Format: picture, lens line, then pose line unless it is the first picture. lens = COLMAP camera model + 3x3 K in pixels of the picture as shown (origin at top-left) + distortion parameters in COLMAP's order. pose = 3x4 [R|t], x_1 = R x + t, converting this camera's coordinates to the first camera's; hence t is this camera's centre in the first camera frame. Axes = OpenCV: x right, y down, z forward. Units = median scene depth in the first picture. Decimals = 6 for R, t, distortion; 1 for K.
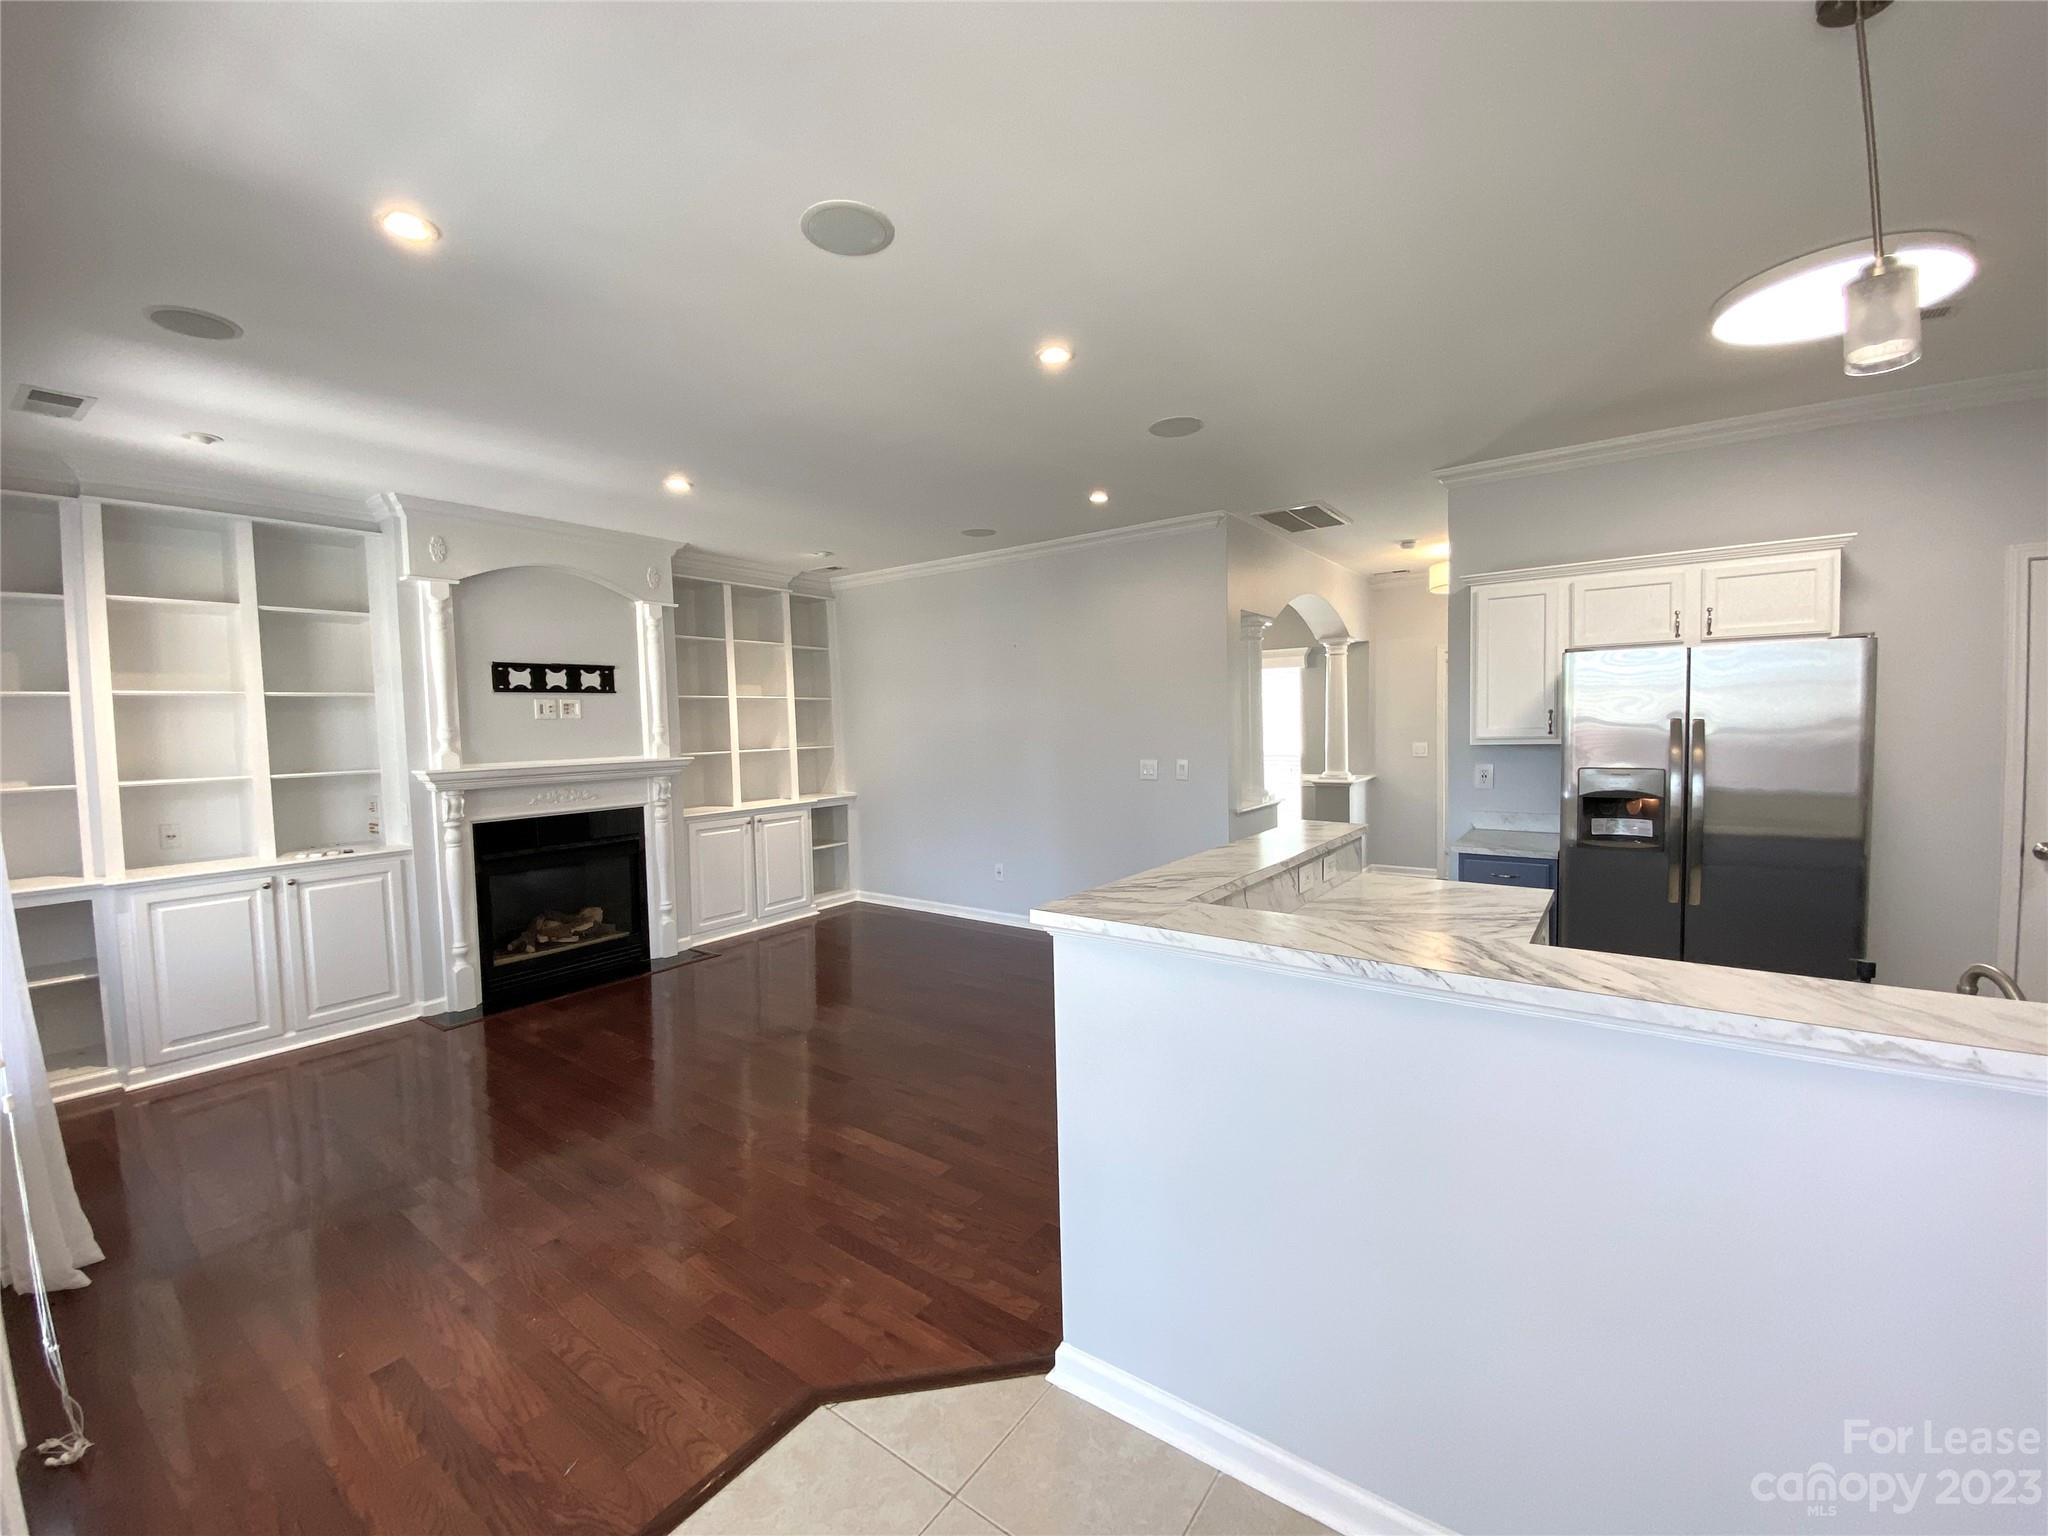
lens RADIAL K [[818.9, 0, 1024.0], [0, 818.9, 768.0], [0, 0, 1]] dist [0.010158, -0.020366]
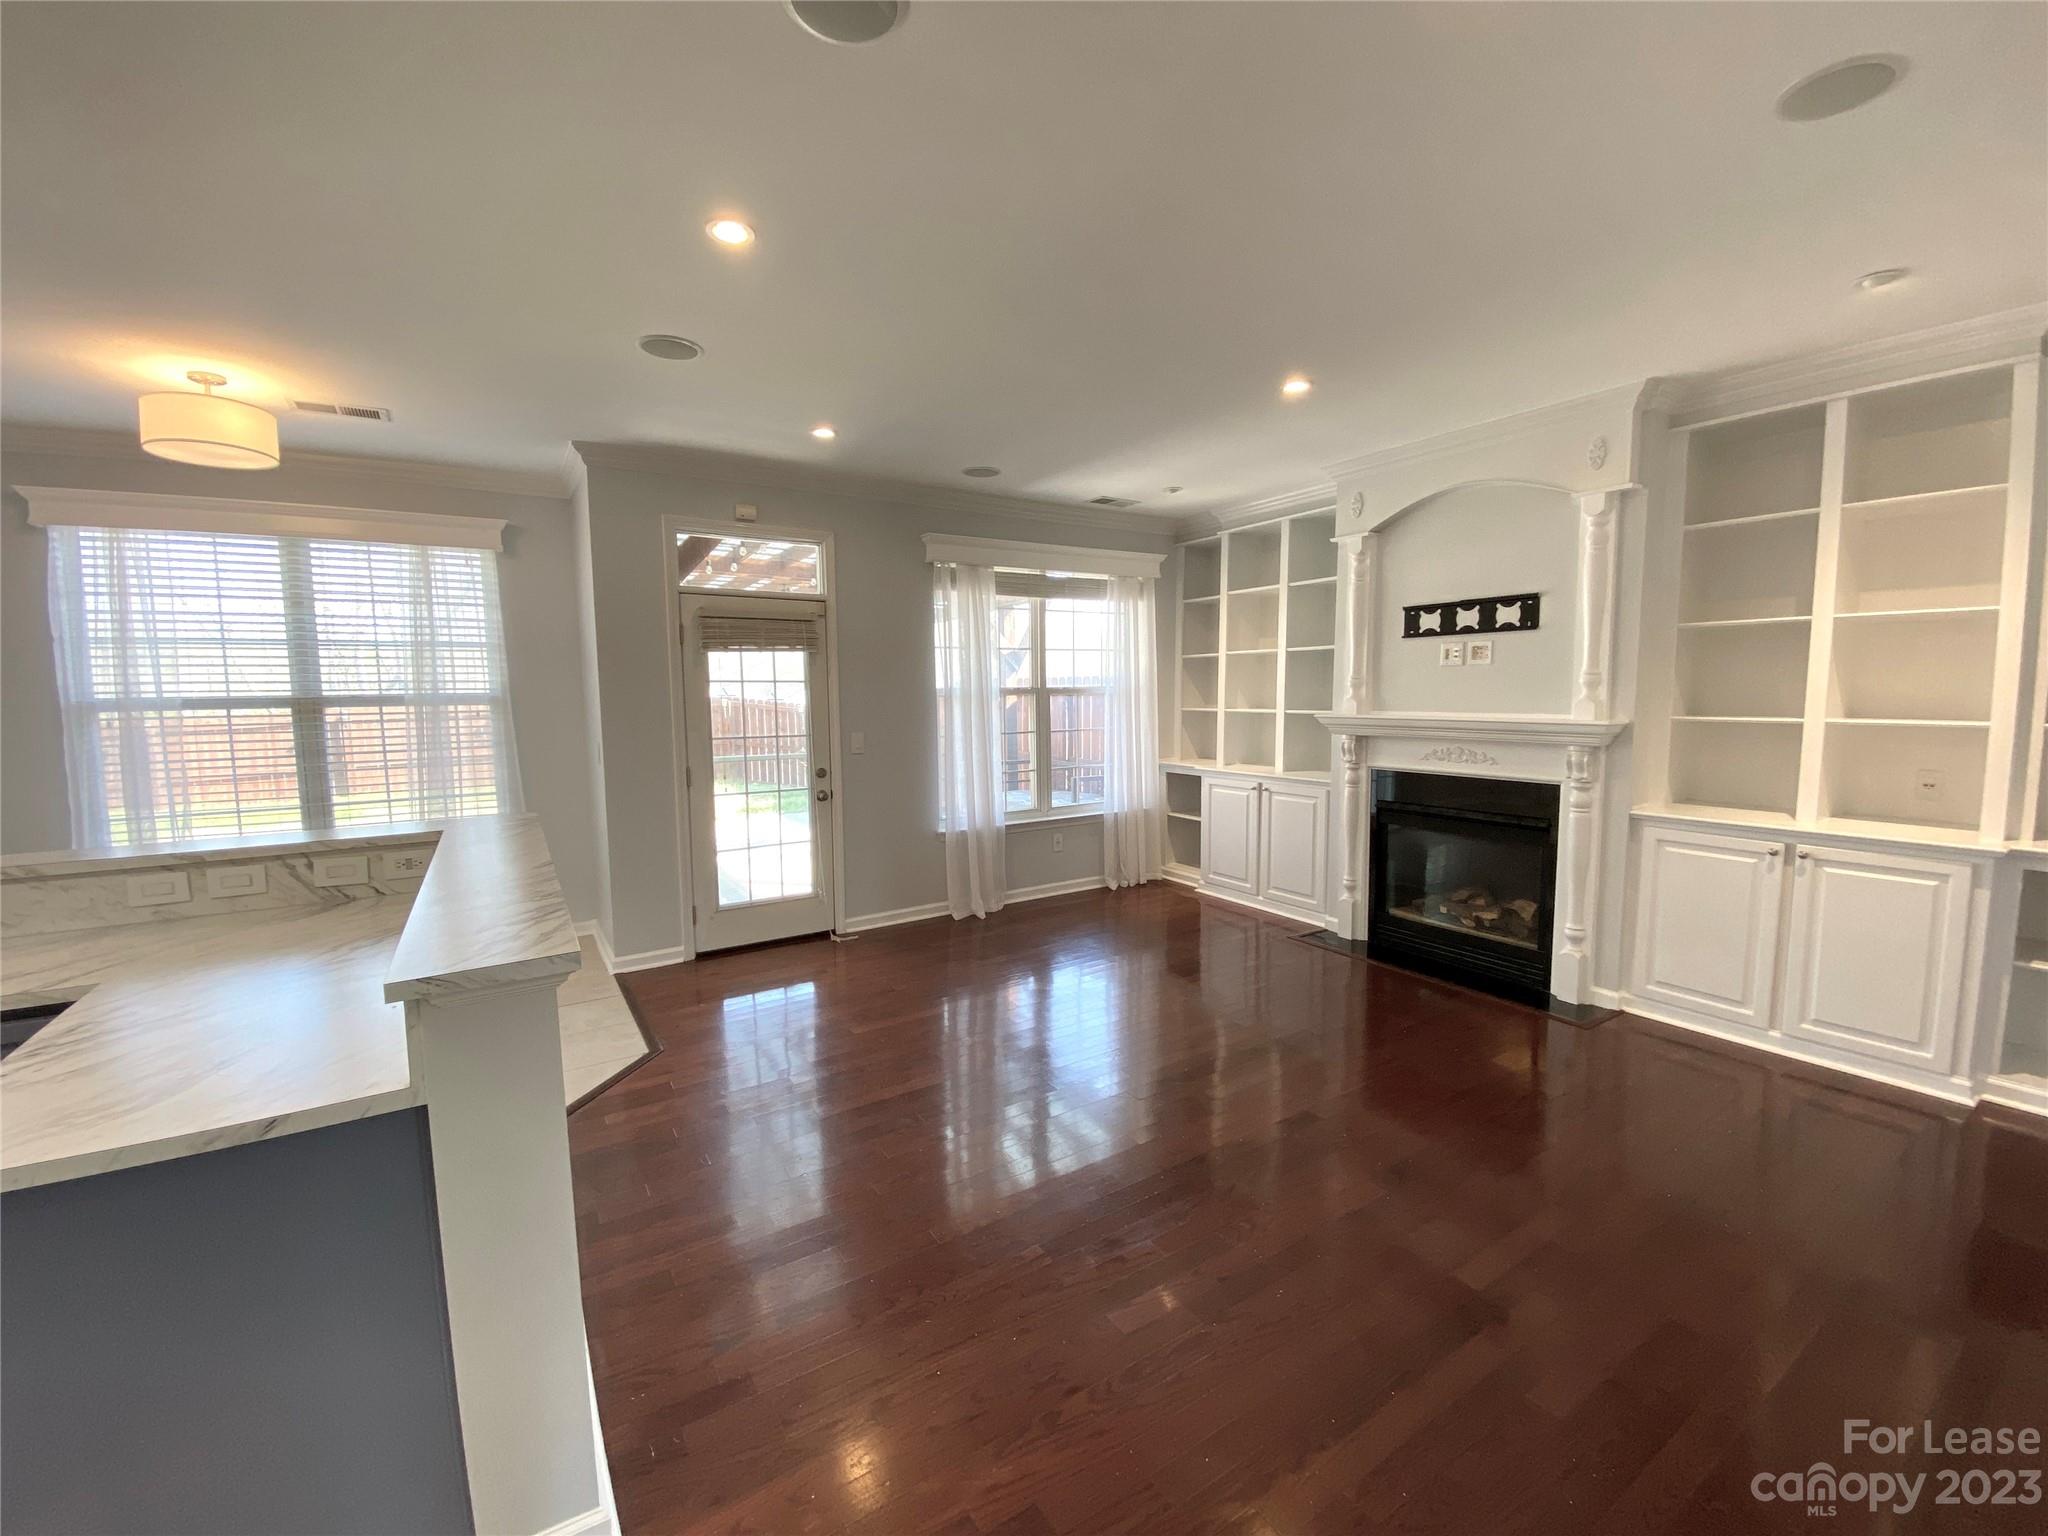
lens RADIAL K [[817.9, 0, 1024.0], [0, 817.9, 768.0], [0, 0, 1]] dist [0.028649, -0.023796]
pose [[-0.360704, 0.117582, -0.925239, 0.414414], [-0.032449, 0.989839, 0.138442, -0.058180], [0.932116, 0.079960, -0.353224, 0.894660]]
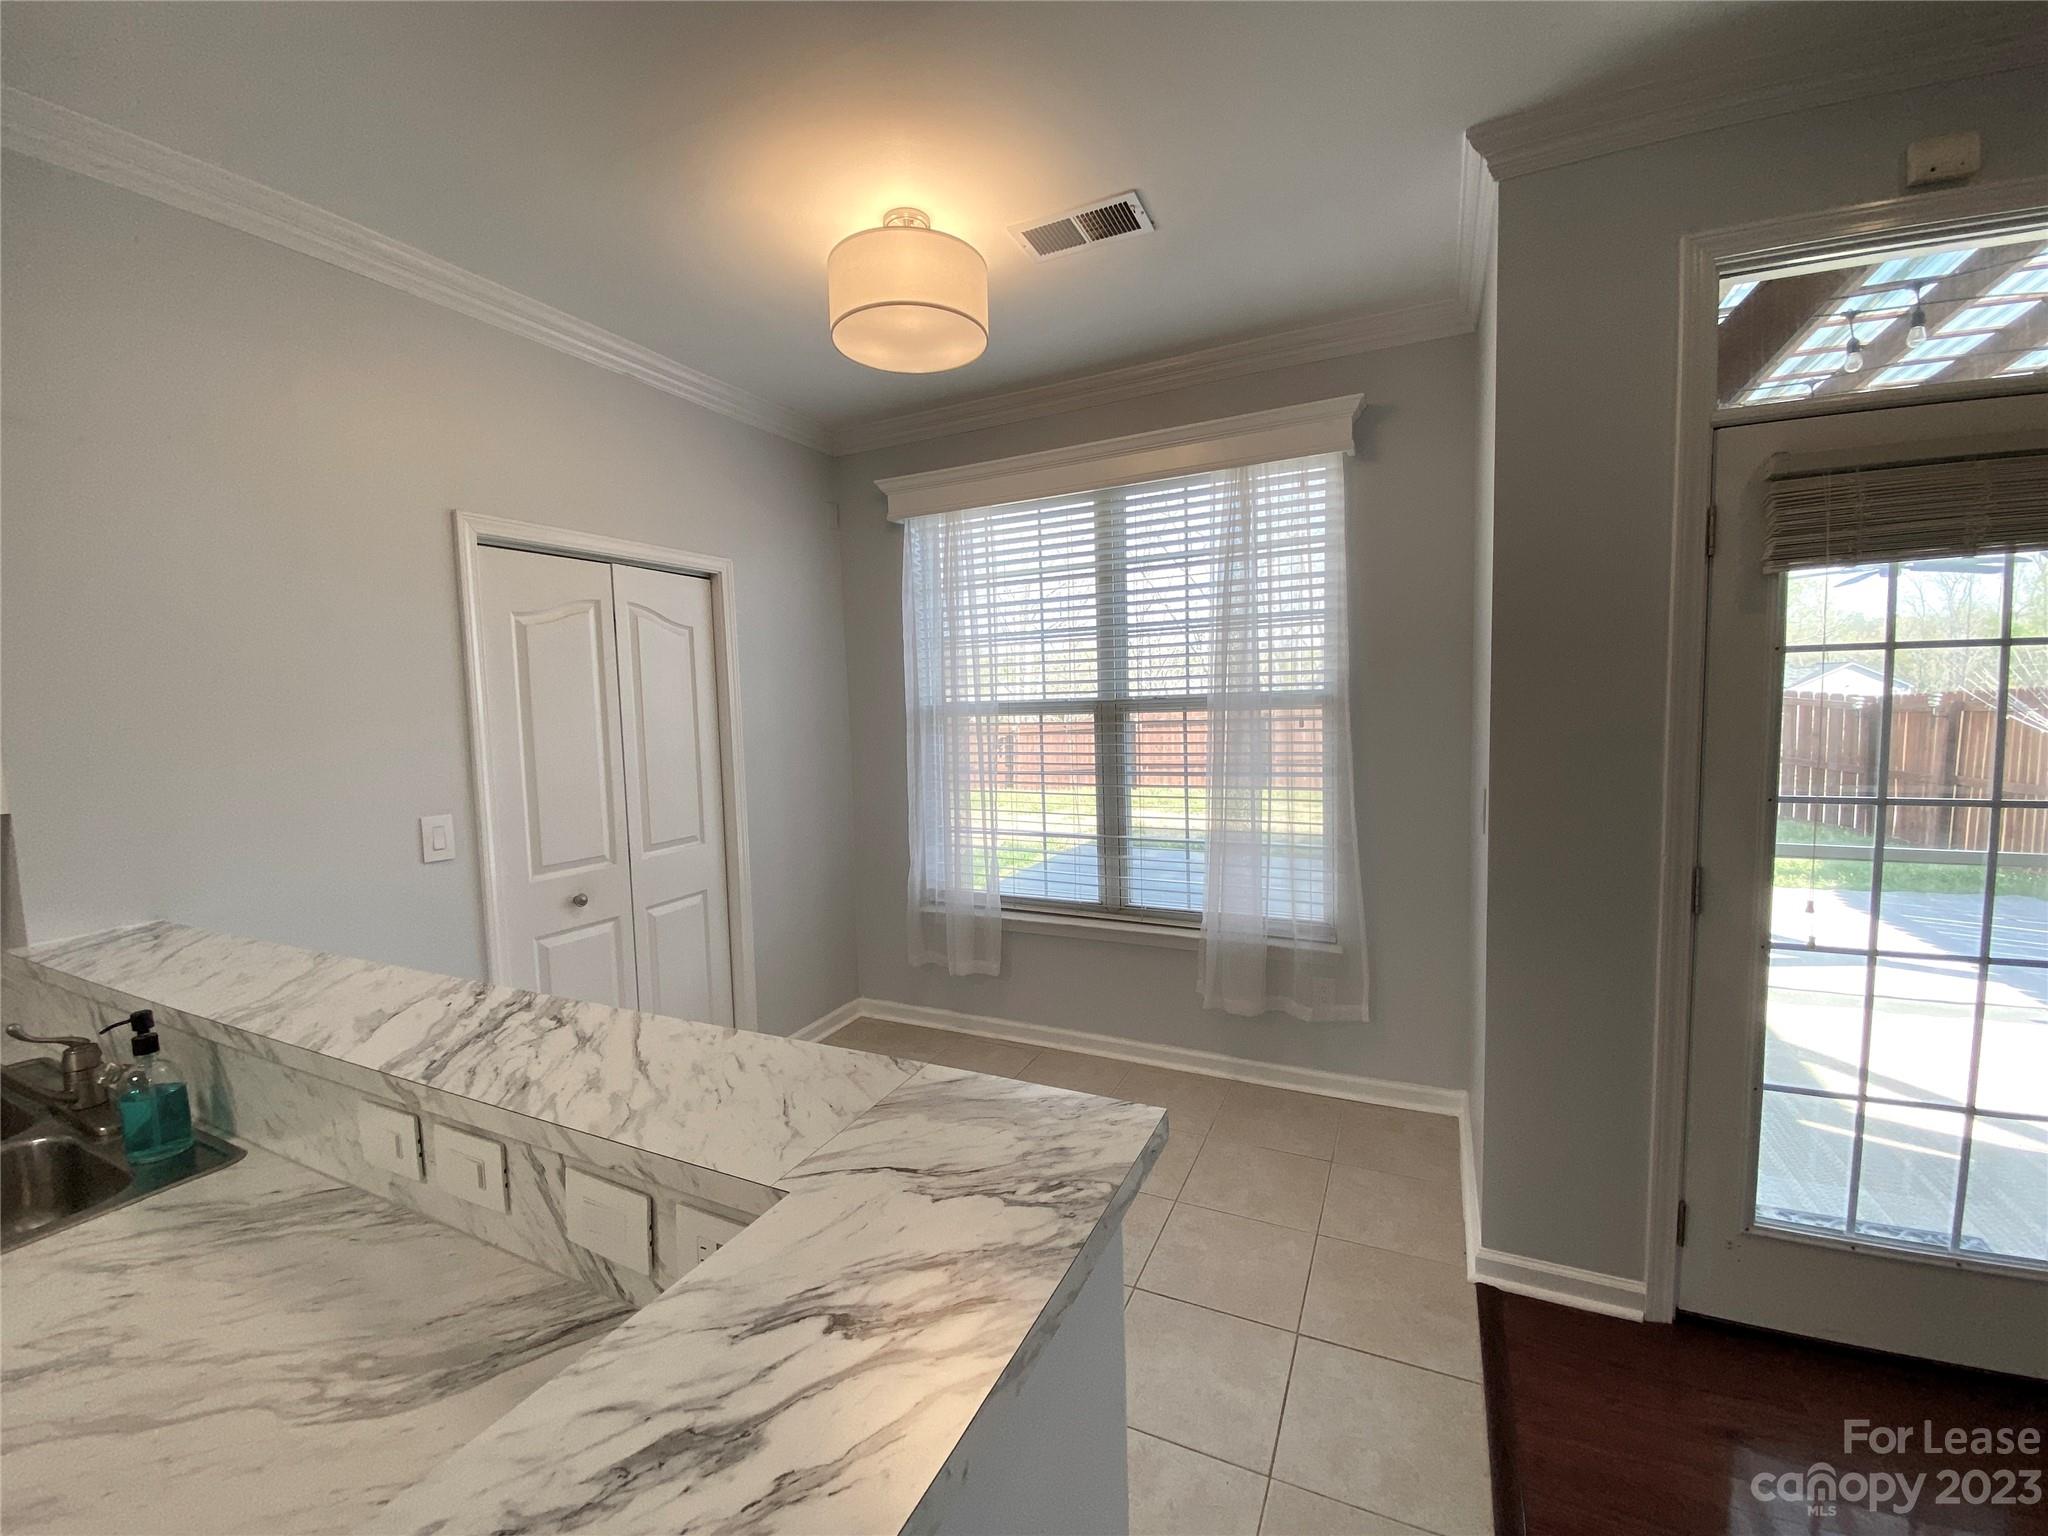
lens RADIAL K [[817.9, 0, 1024.0], [0, 817.9, 768.0], [0, 0, 1]] dist [0.028649, -0.023796]
pose [[-0.981834, 0.069625, -0.176506, 0.055640], [0.044830, 0.989028, 0.140761, -0.028561], [0.184370, 0.130292, -0.974183, 0.515620]]
